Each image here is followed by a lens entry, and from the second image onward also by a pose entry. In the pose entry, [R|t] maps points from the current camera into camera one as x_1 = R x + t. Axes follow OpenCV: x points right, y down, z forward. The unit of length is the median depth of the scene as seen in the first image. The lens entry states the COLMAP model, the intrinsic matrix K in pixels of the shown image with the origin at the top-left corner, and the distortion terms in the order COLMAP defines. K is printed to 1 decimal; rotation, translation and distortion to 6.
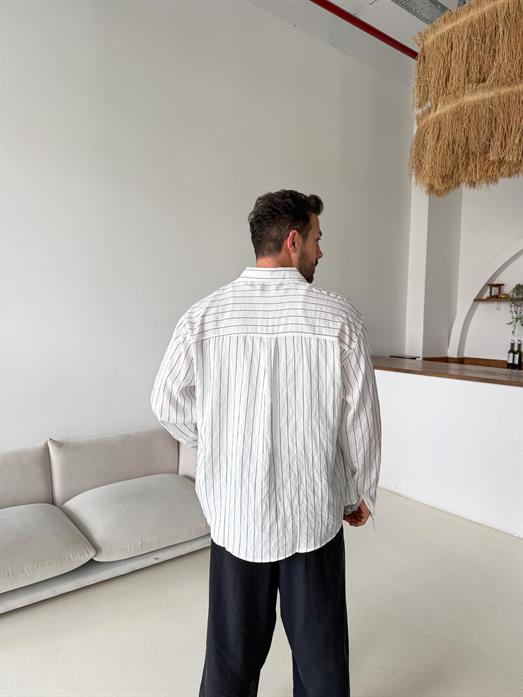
lens RADIAL K [[510.6, 0, 265.0], [0, 510.6, 345.2], [0, 0, 1]] dist [0.024014, -0.014143]
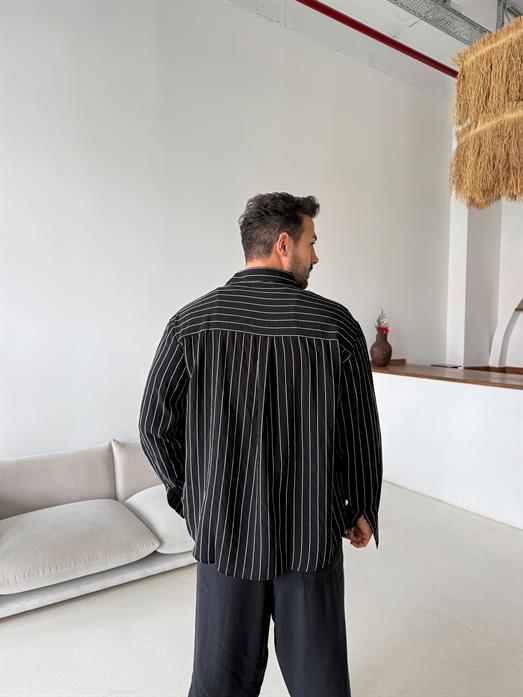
lens RADIAL K [[510.6, 0, 263.8], [0, 510.6, 342.6], [0, 0, 1]] dist [0.024014, -0.014143]
pose [[0.997808, -0.000662, -0.066168, -0.029738], [-0.001113, 0.999641, -0.026786, 0.005998], [0.066162, 0.026801, 0.997449, -0.057274]]
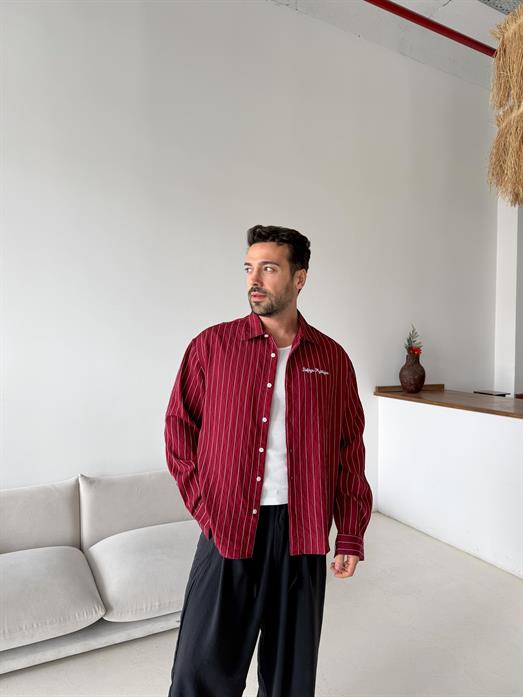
lens RADIAL K [[510.6, 0, 267.0], [0, 510.6, 343.7], [0, 0, 1]] dist [0.024014, -0.014143]
pose [[0.984912, 0.000941, -0.173055, 0.072571], [-0.012060, 0.997927, -0.063213, -0.001829], [0.172637, 0.064347, 0.982881, 0.114430]]
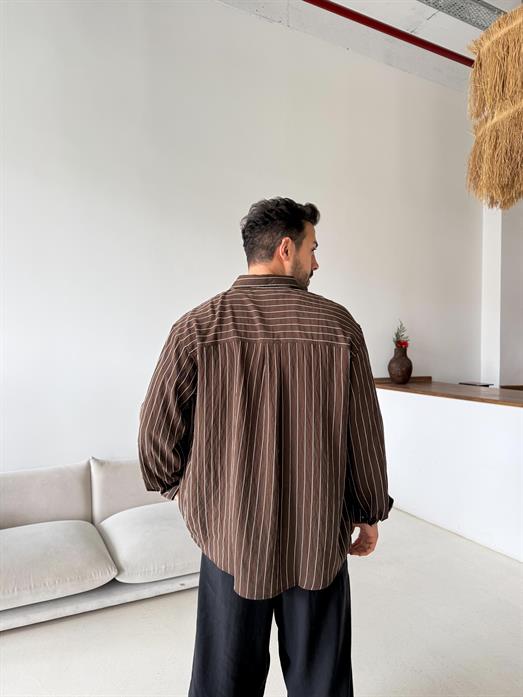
lens RADIAL K [[510.6, 0, 265.8], [0, 510.6, 344.5], [0, 0, 1]] dist [0.024014, -0.014143]
pose [[0.983862, -0.005557, -0.178841, 0.100487], [-0.005988, 0.997935, -0.063951, 0.019398], [0.178827, 0.063990, 0.981797, 0.035407]]
